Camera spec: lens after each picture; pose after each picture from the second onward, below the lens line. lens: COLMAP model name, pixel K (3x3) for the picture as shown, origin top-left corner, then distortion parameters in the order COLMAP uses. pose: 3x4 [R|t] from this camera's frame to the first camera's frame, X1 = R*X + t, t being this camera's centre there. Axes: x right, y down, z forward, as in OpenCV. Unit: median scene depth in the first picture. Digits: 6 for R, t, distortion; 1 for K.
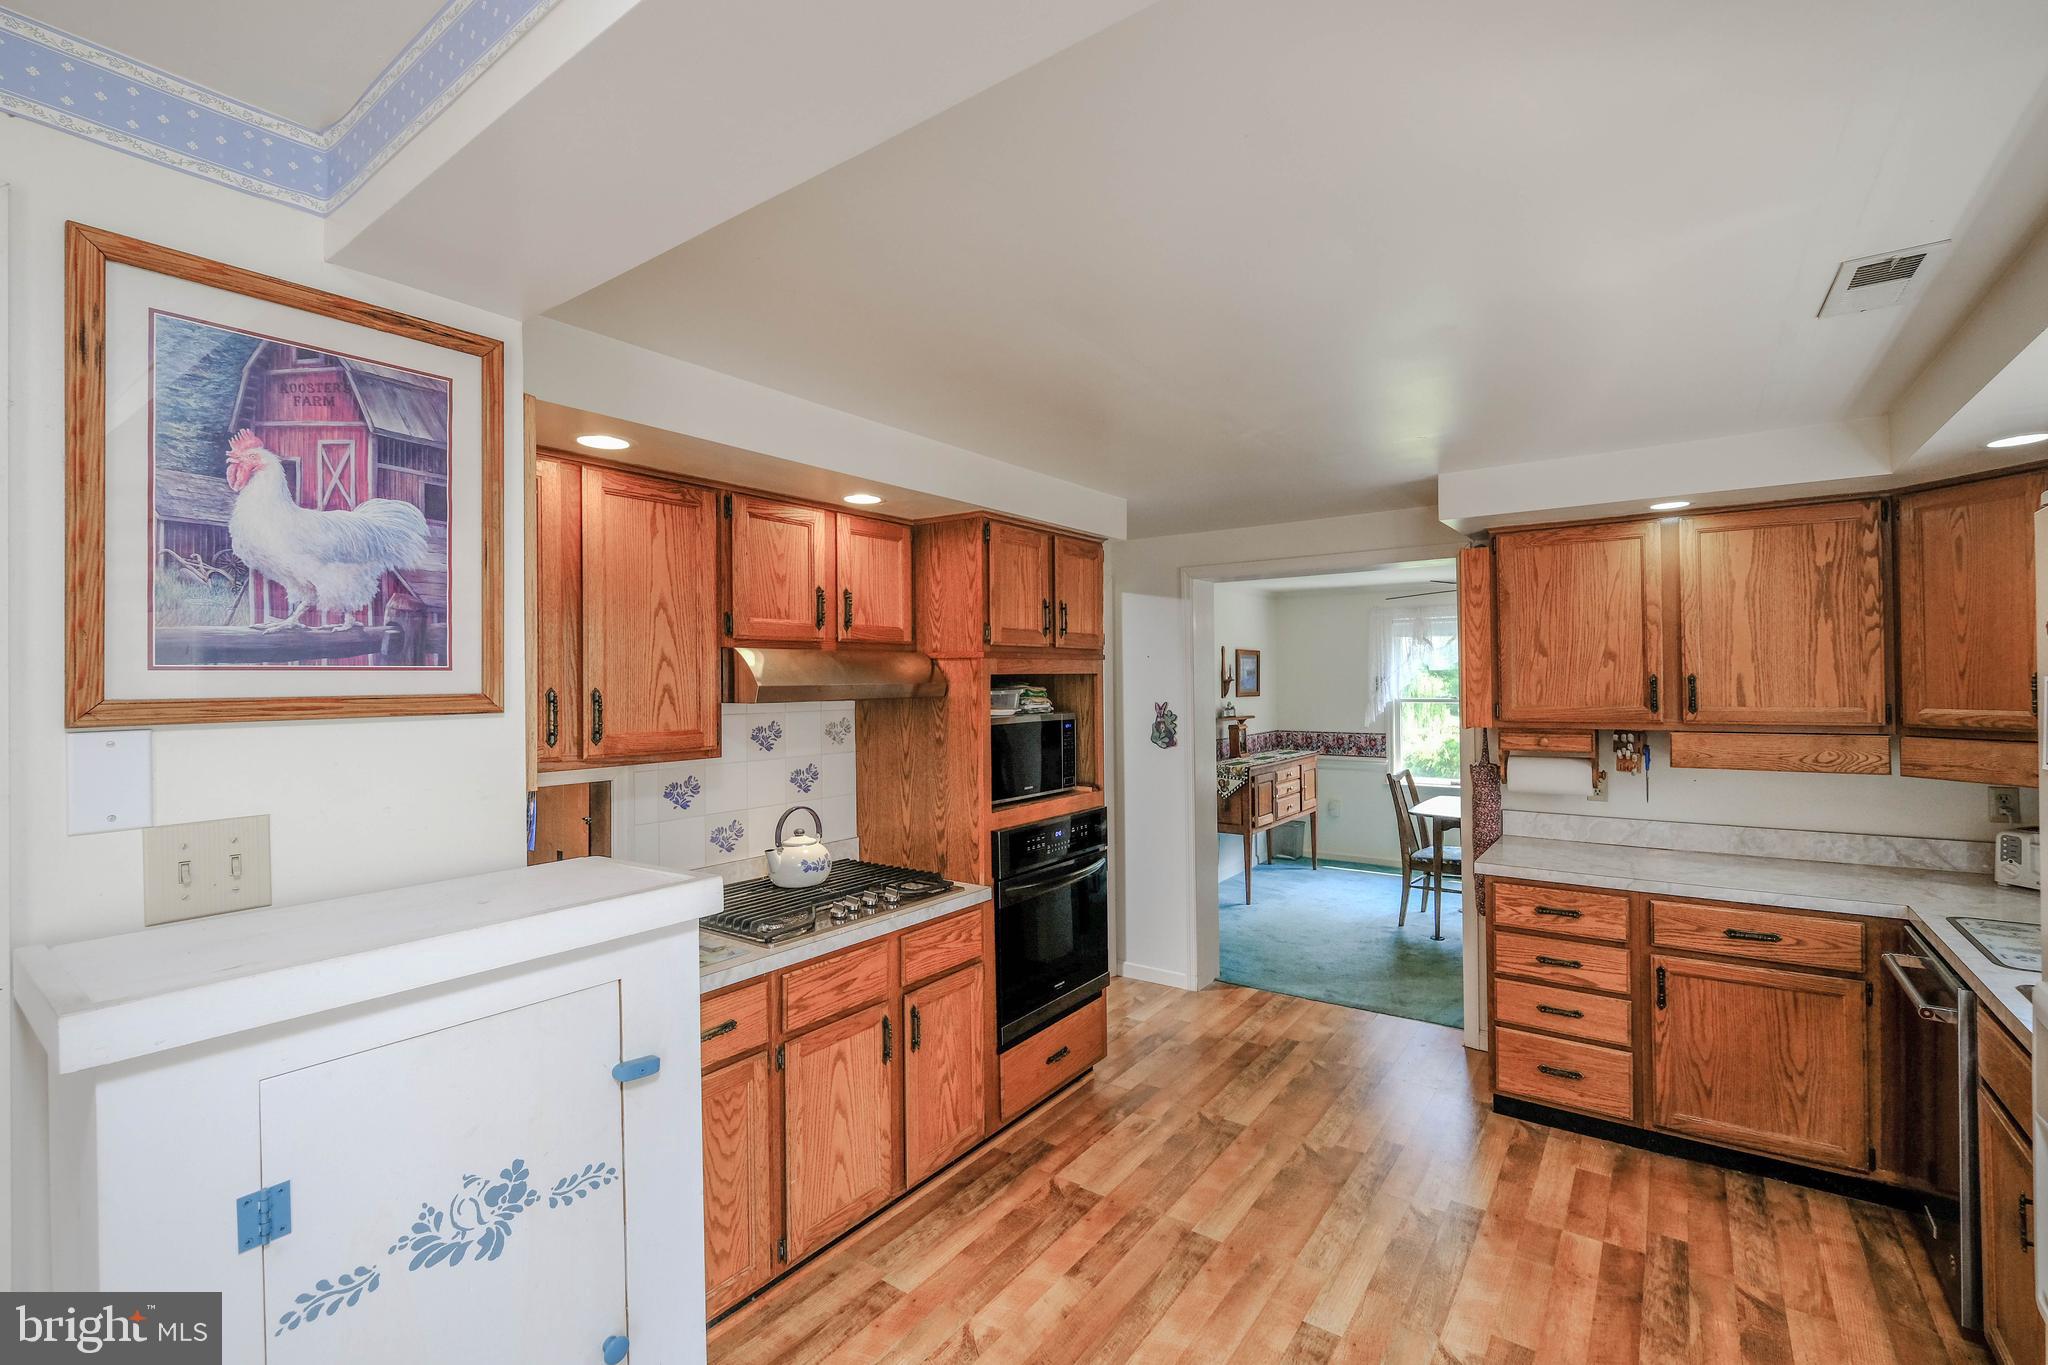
lens RADIAL K [[924.6, 0, 1034.7], [0, 924.6, 678.7], [0, 0, 1]] dist [-0.010722, -0.001350]
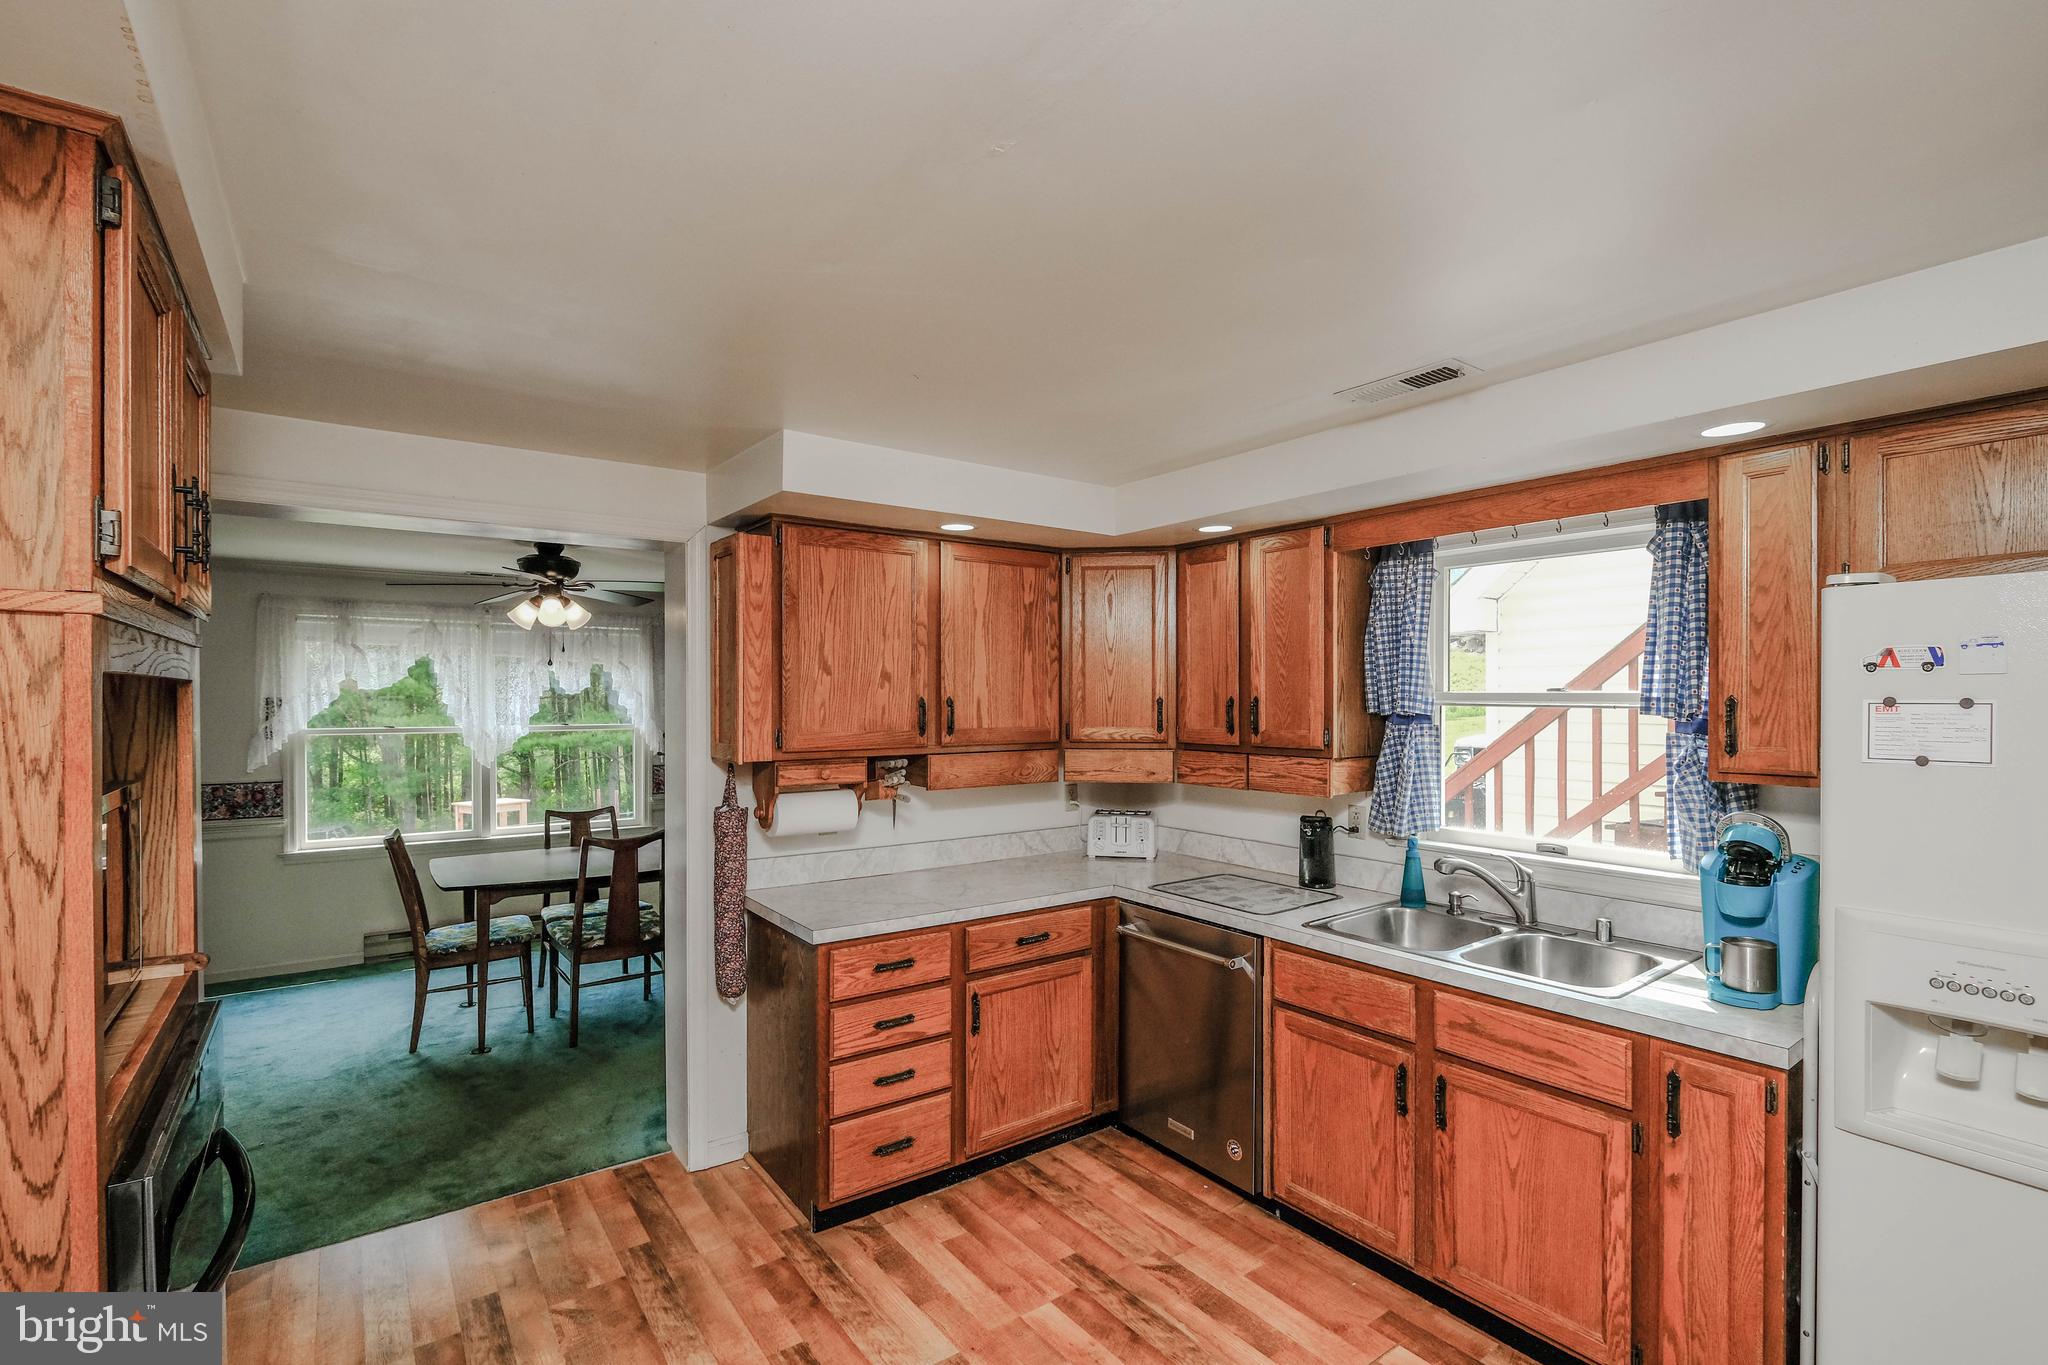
lens RADIAL K [[924.6, 0, 1055.4], [0, 924.6, 704.1], [0, 0, 1]] dist [-0.010722, -0.001350]
pose [[0.301425, 0.004427, 0.953480, -0.248493], [-0.003617, 0.999987, -0.003500, 0.006584], [-0.953483, -0.002394, 0.301437, 0.638954]]
